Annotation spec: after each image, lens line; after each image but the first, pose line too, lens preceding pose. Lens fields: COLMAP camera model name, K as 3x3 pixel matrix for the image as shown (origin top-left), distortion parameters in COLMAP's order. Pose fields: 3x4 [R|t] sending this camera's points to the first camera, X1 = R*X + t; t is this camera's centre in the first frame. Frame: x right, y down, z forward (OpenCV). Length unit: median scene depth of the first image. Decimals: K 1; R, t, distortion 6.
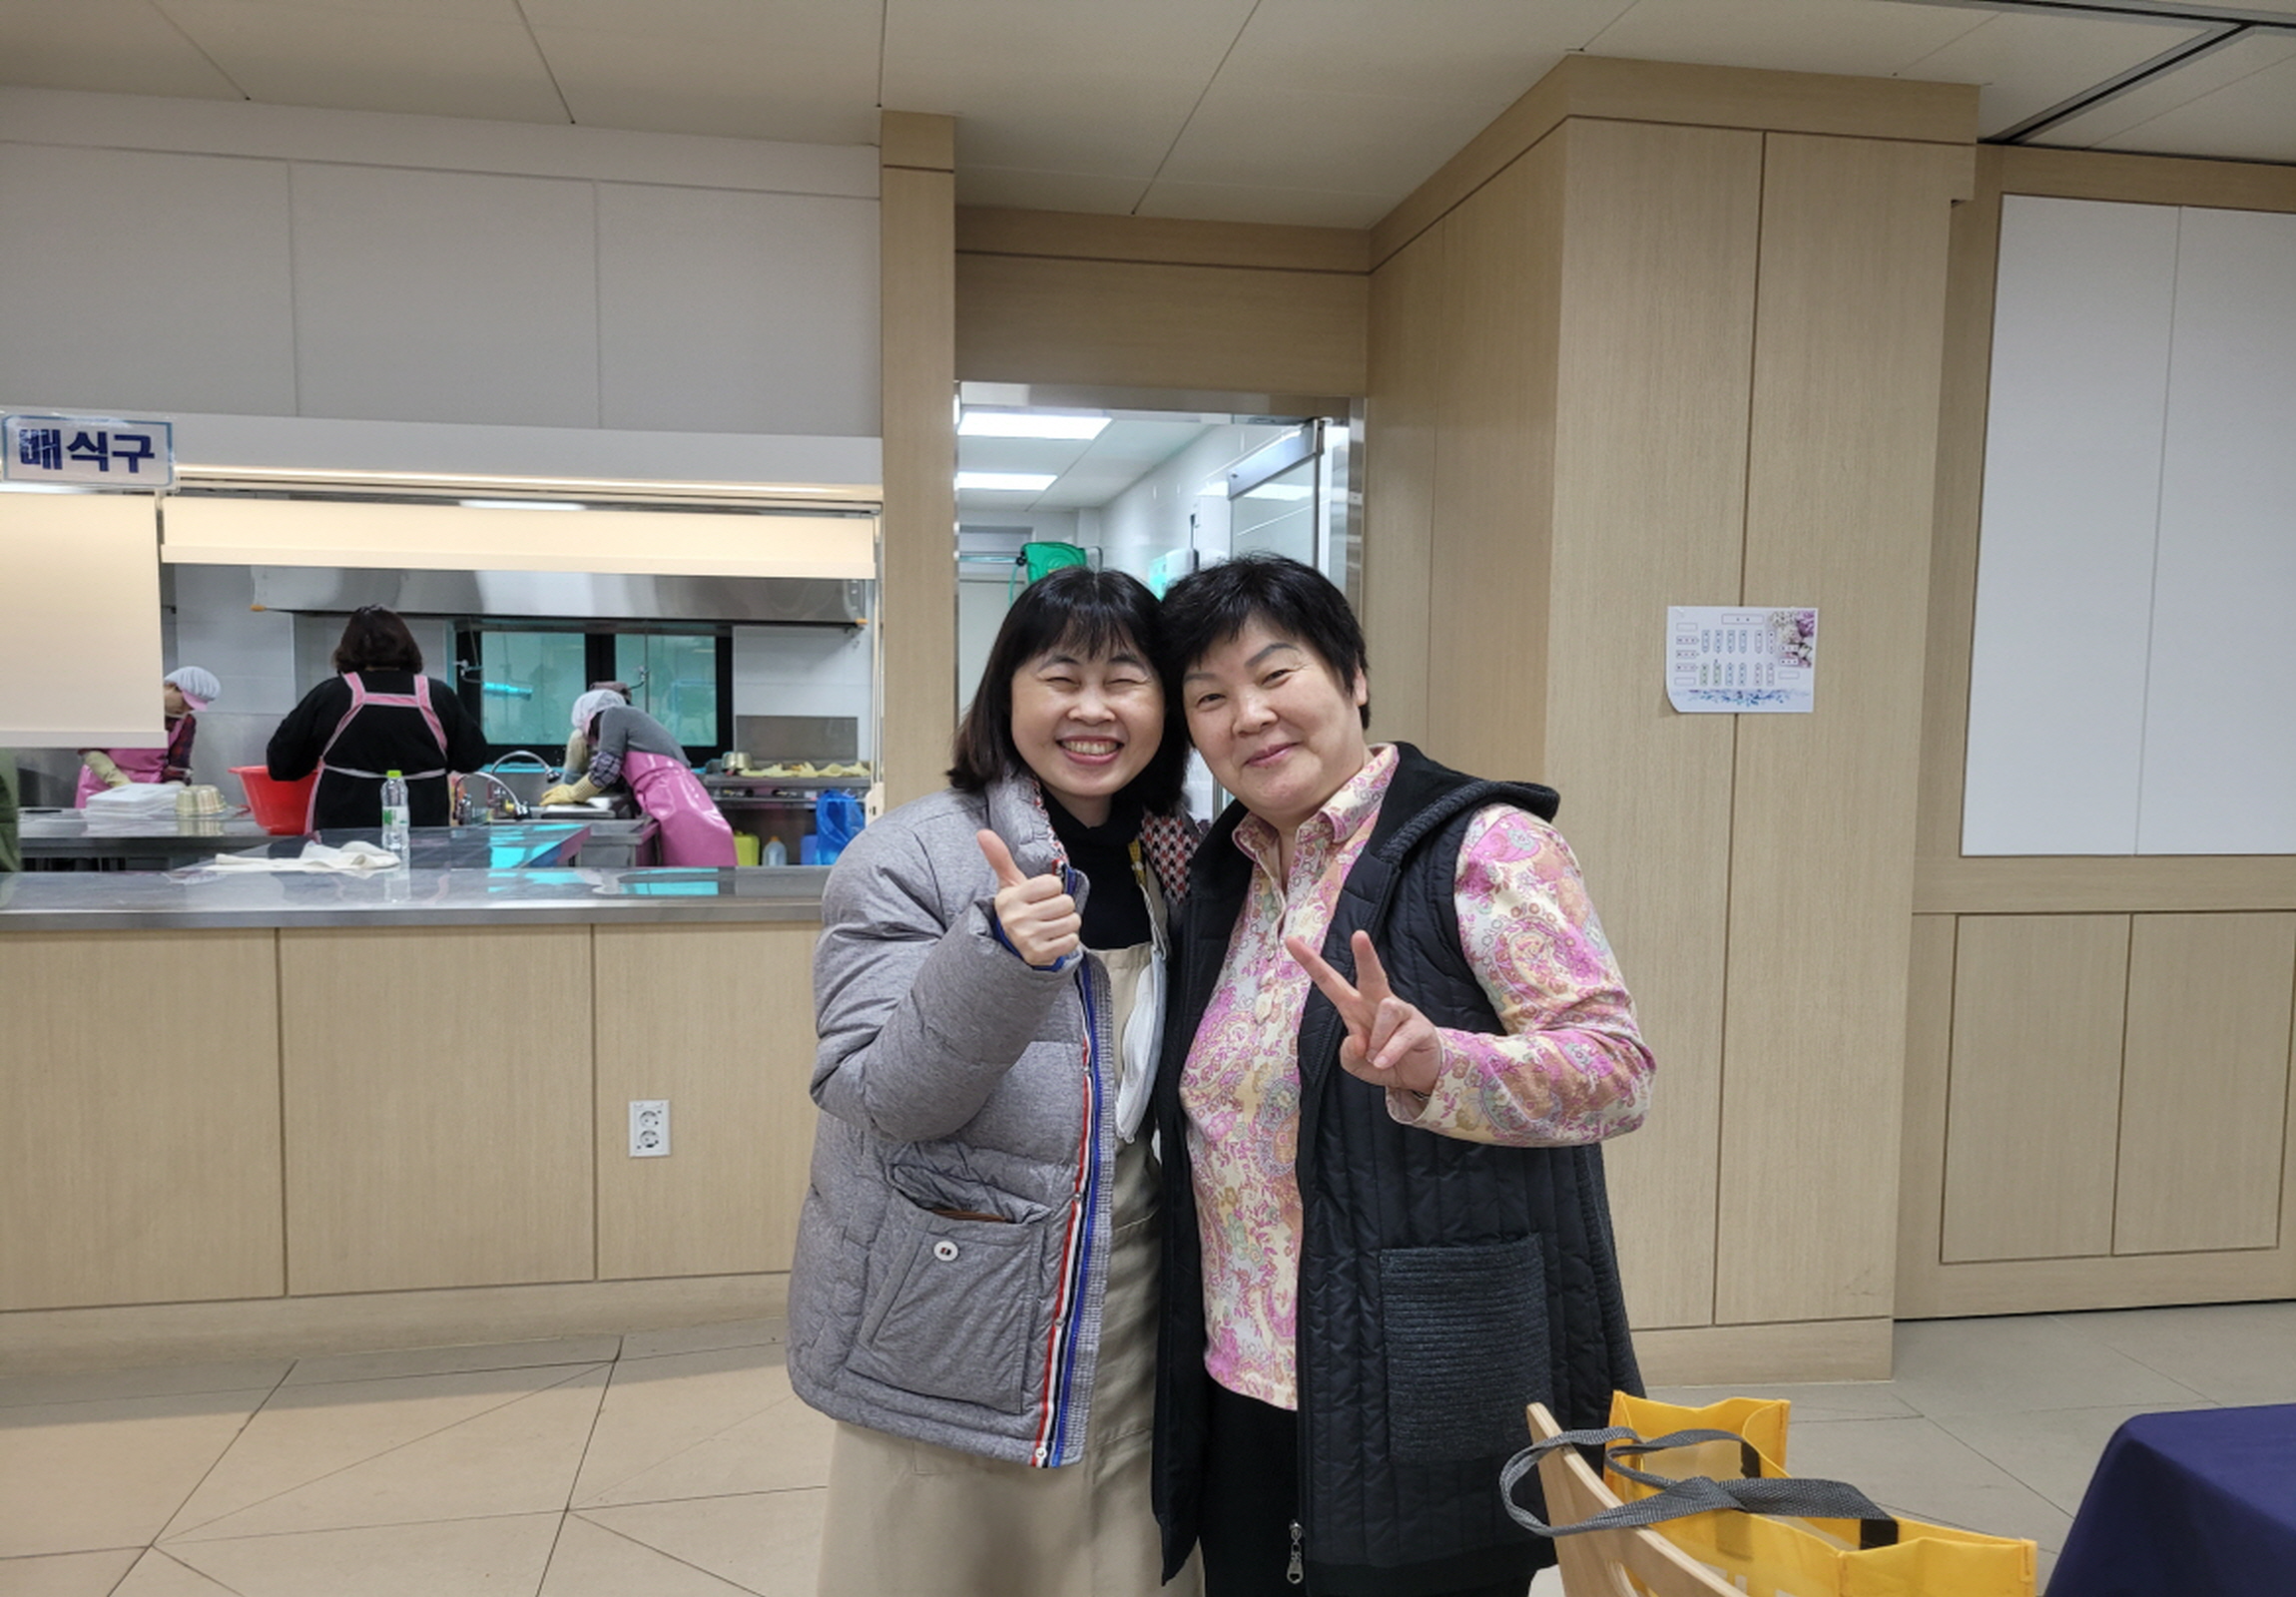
lens RADIAL K [[1650.2, 0, 1155.0], [0, 1650.2, 809.1], [0, 0, 1]] dist [0.041339, -0.003242]
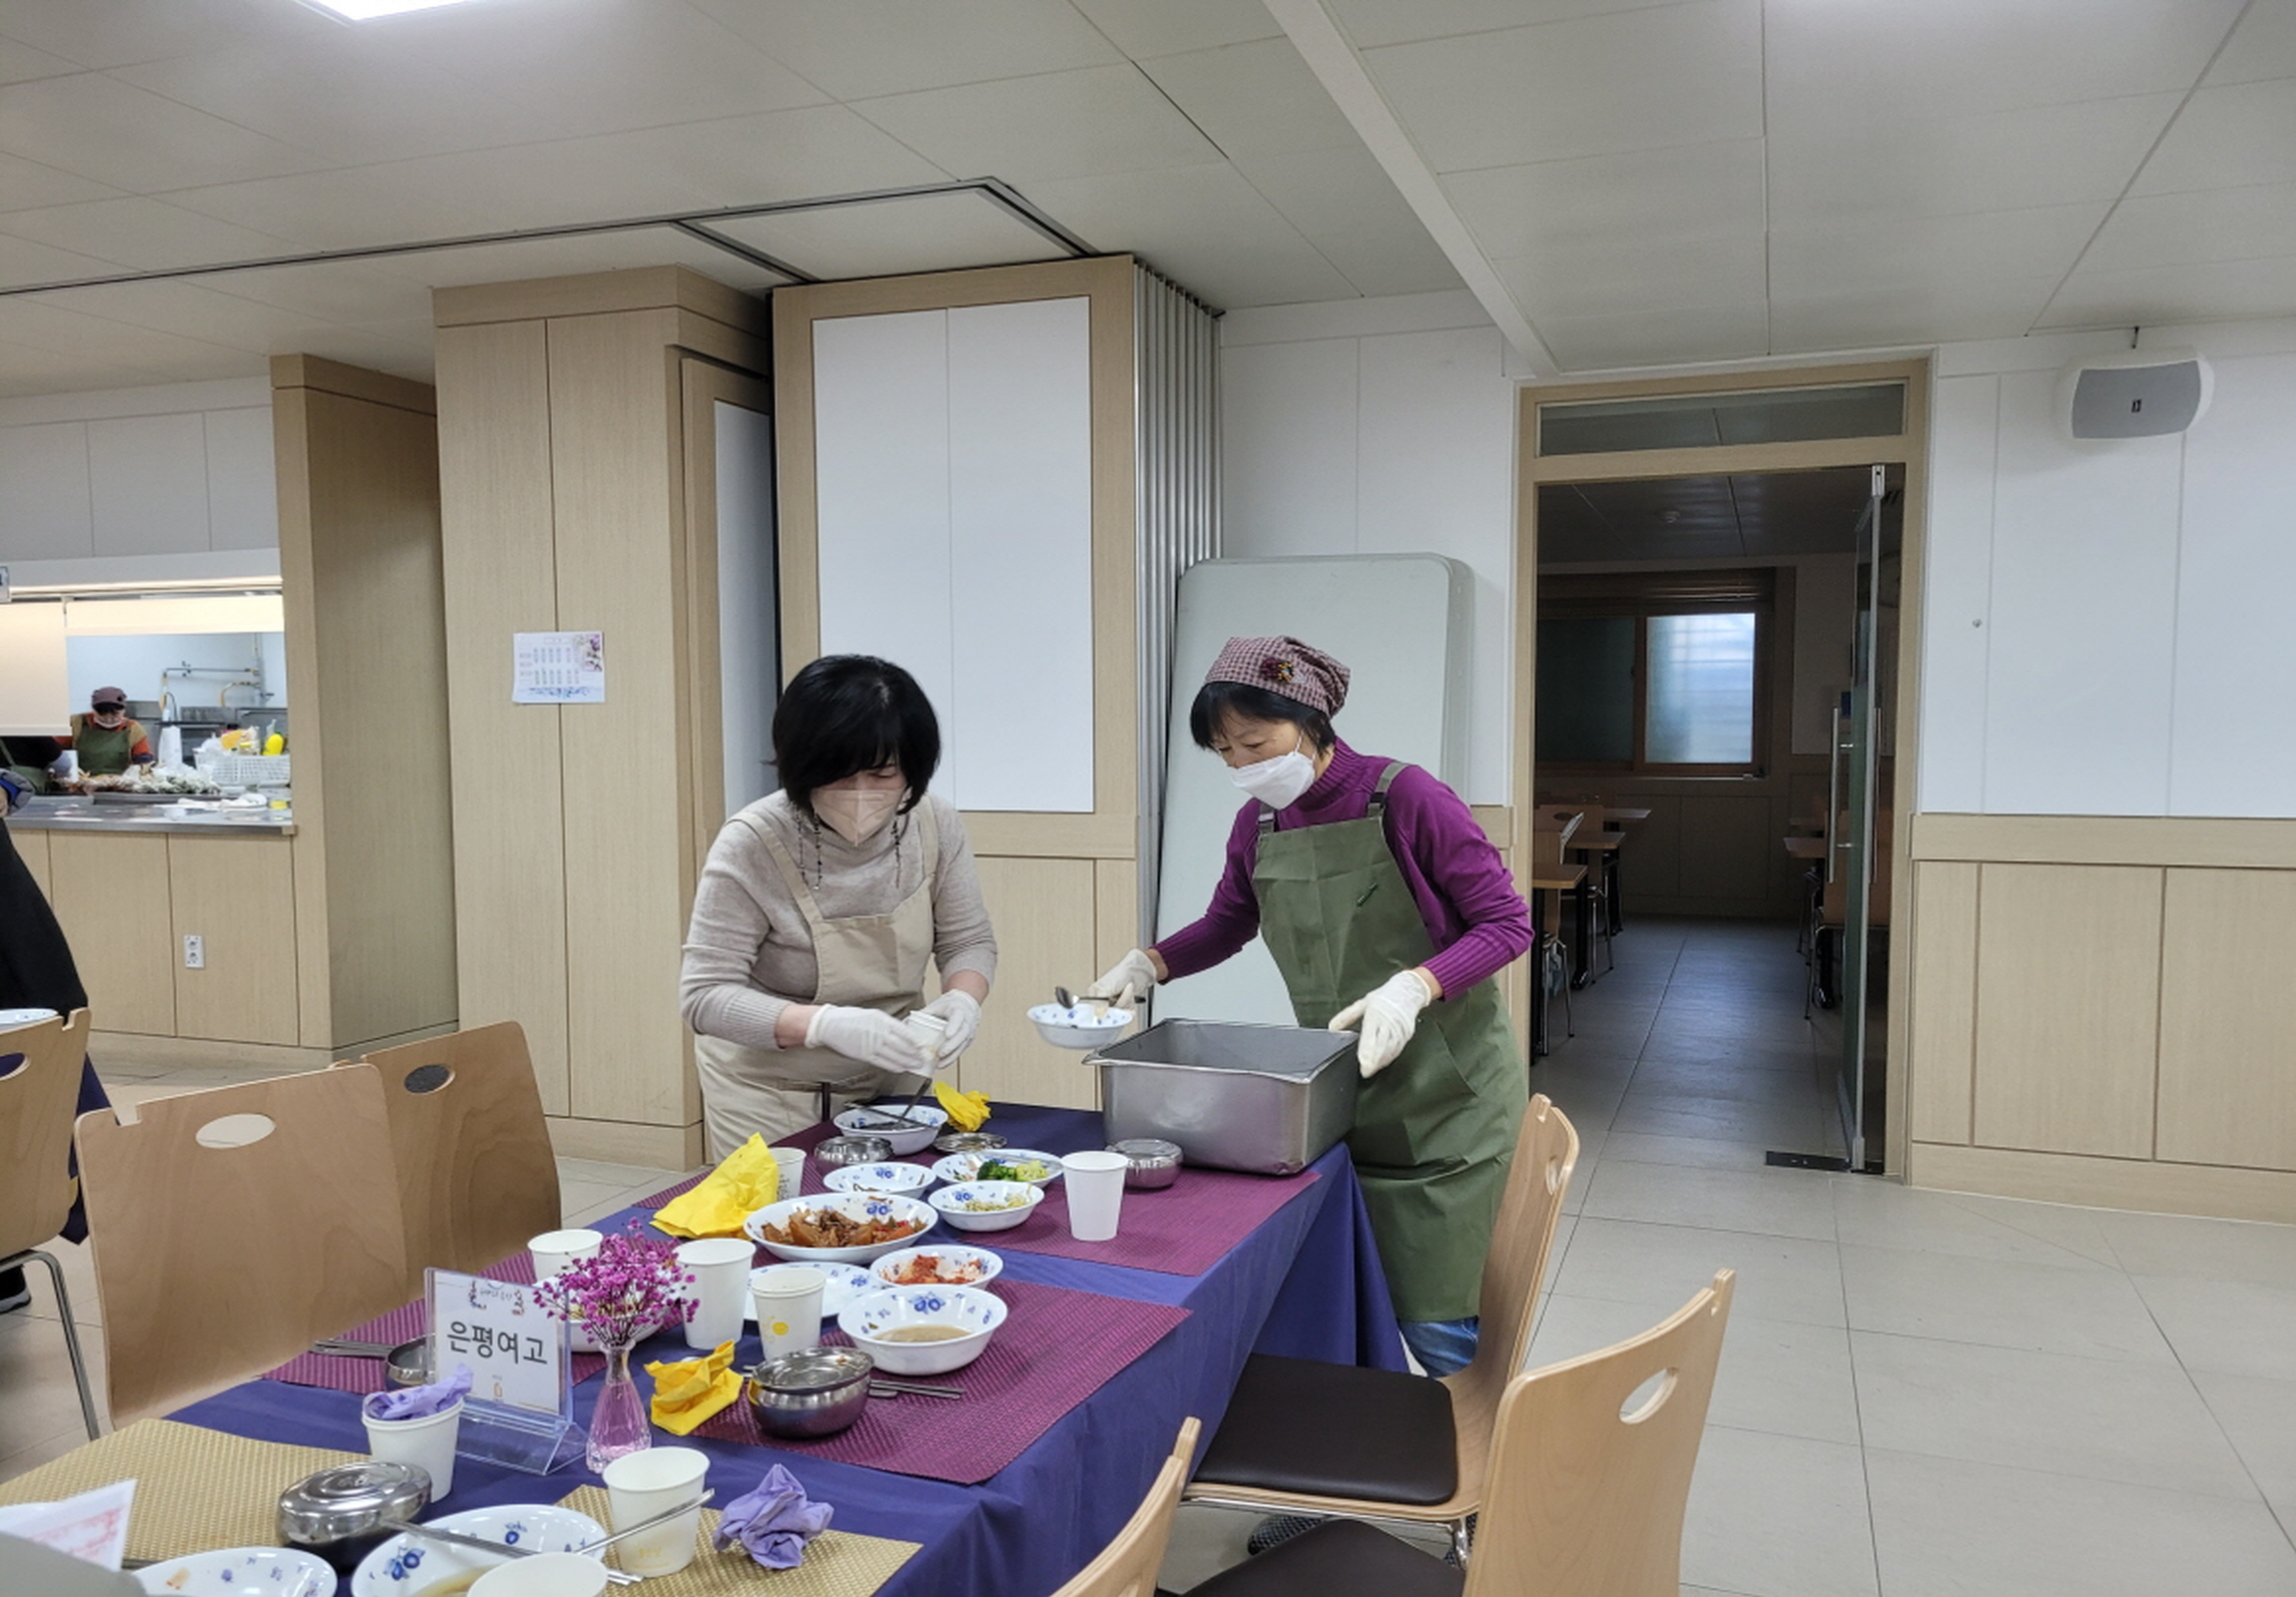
lens RADIAL K [[1694.8, 0, 1148.0], [0, 1694.8, 798.5], [0, 0, 1]] dist [0.053597, -0.001339]
pose [[0.858654, 0.012218, -0.512410, 1.482232], [-0.021556, 0.999692, -0.012286, 0.032878], [0.512103, 0.021595, 0.858653, -0.040803]]
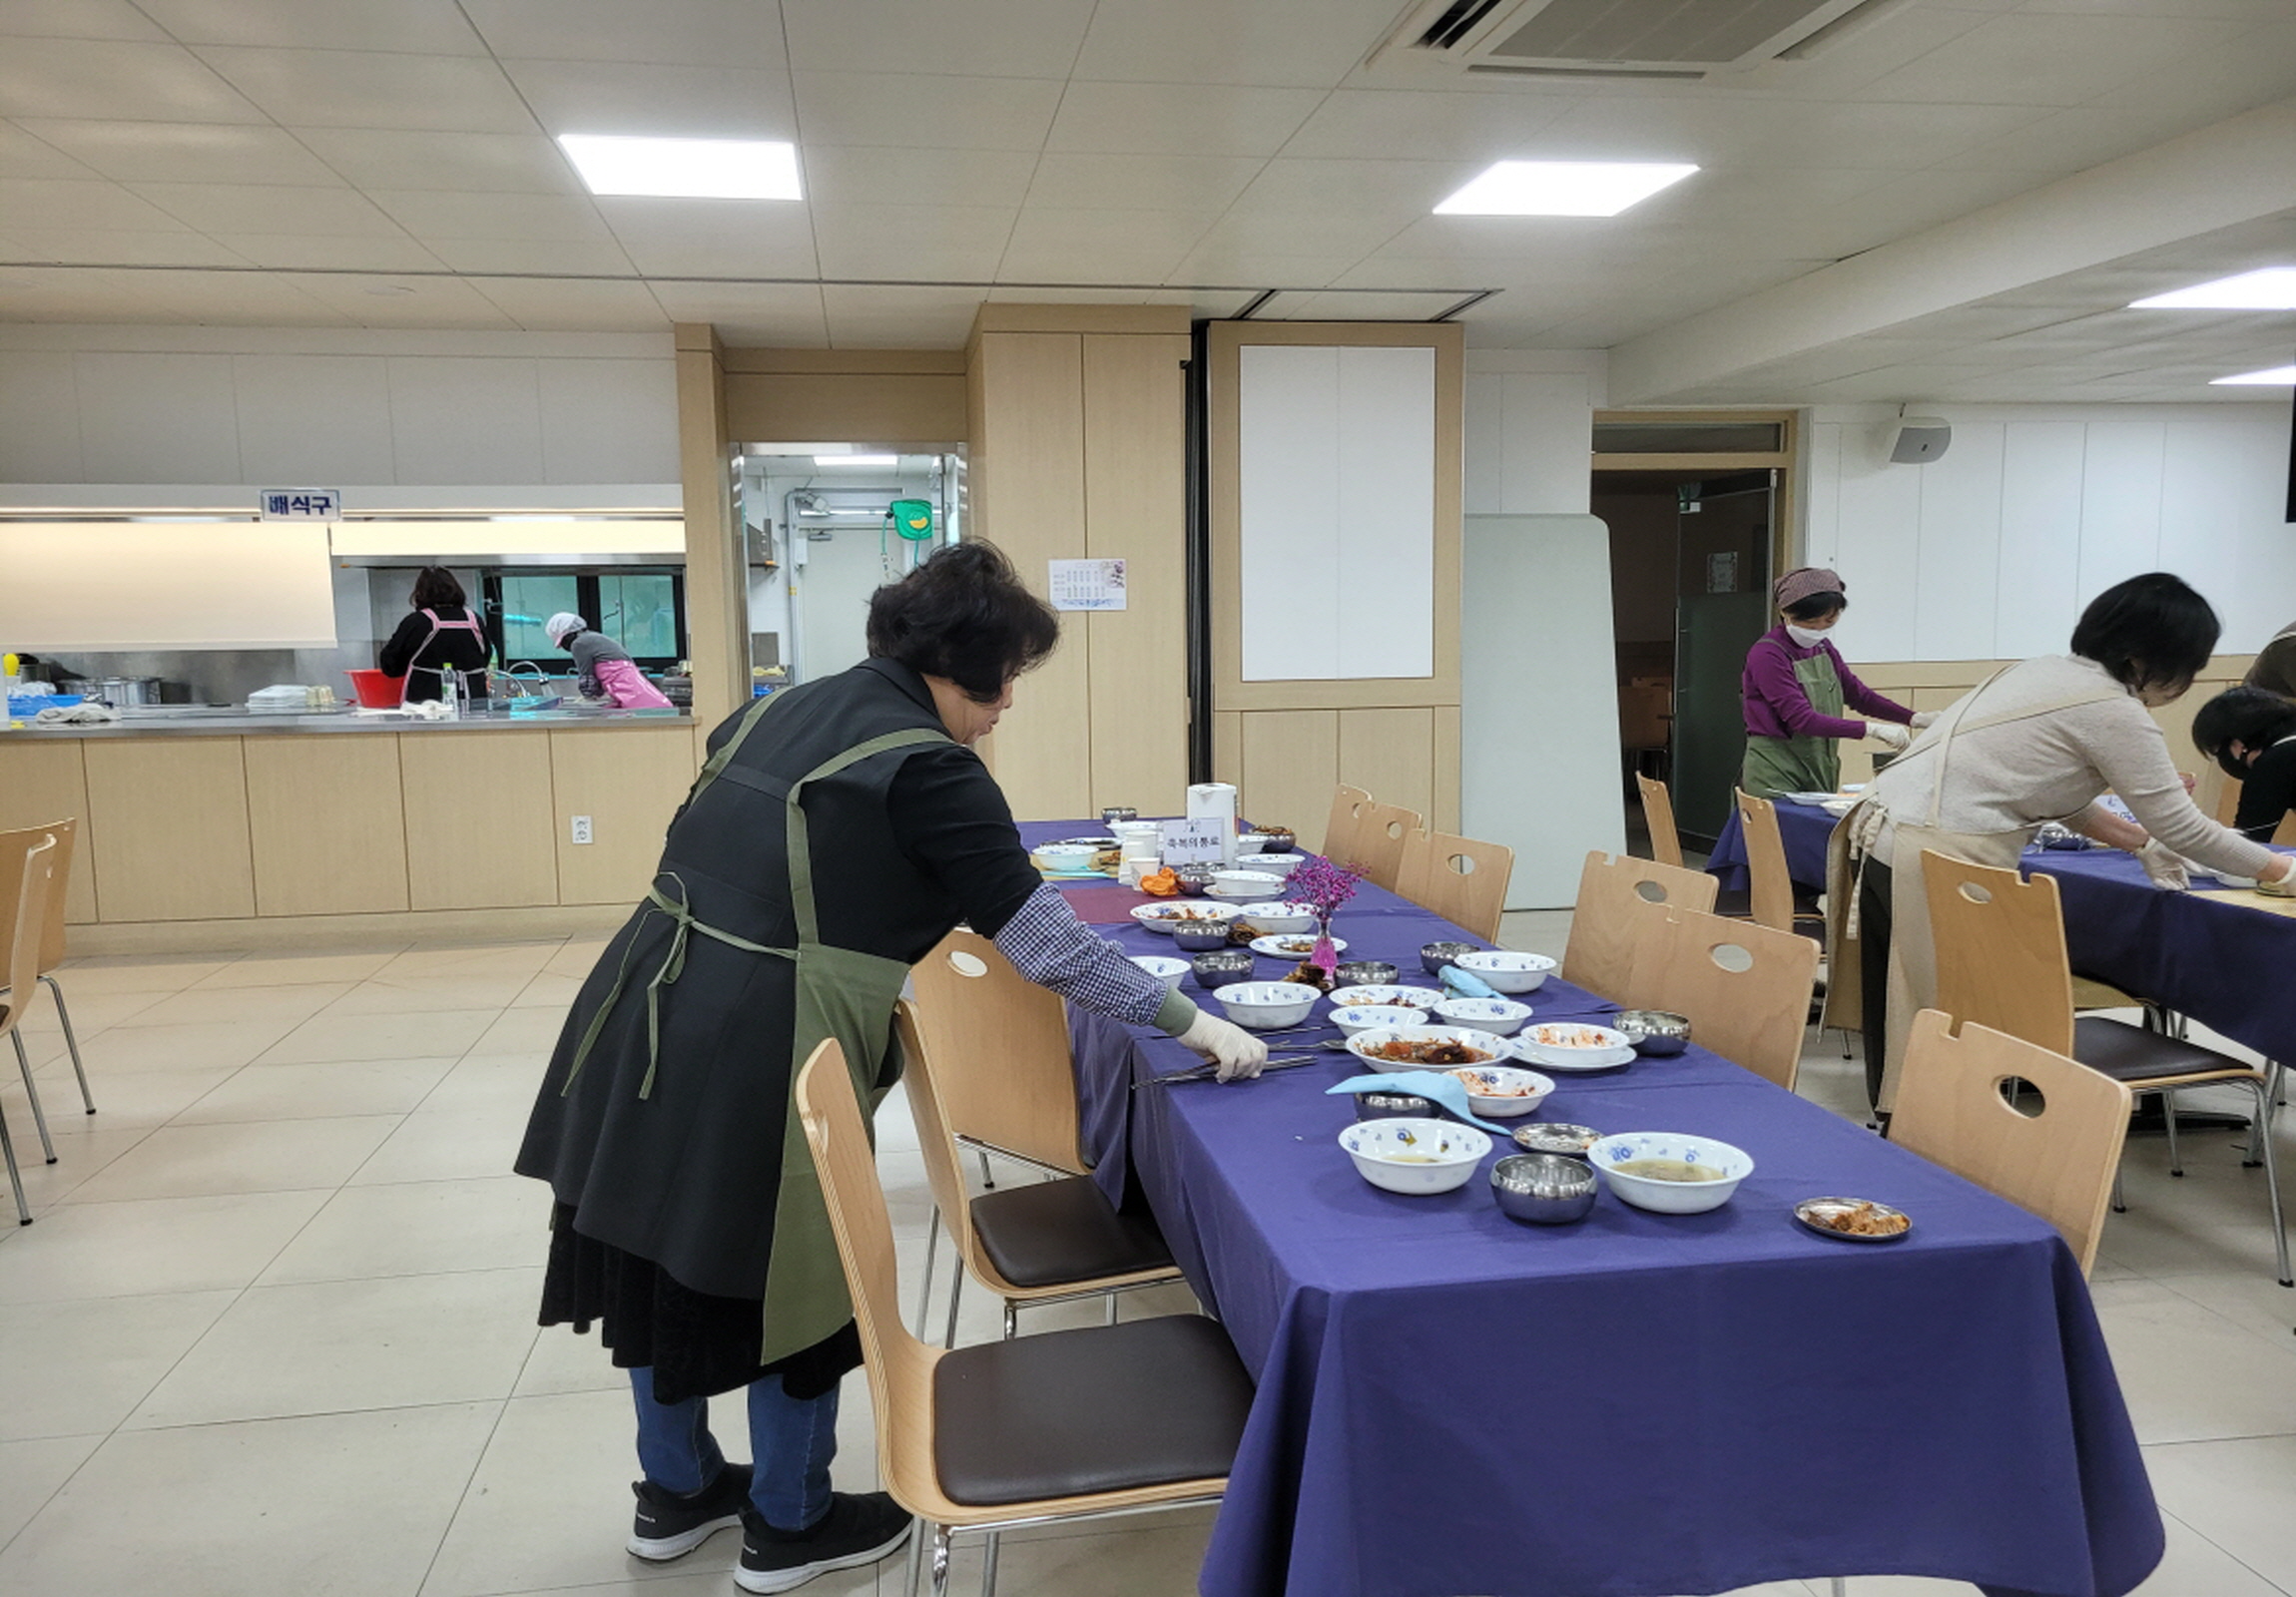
lens RADIAL K [[1694.8, 0, 1148.0], [0, 1694.8, 798.5], [0, 0, 1]] dist [0.053597, -0.001339]
pose [[0.999097, -0.023435, -0.035446, 0.462719], [0.024825, 0.998919, 0.039293, 0.089735], [0.034487, -0.040138, 0.998599, -1.058974]]
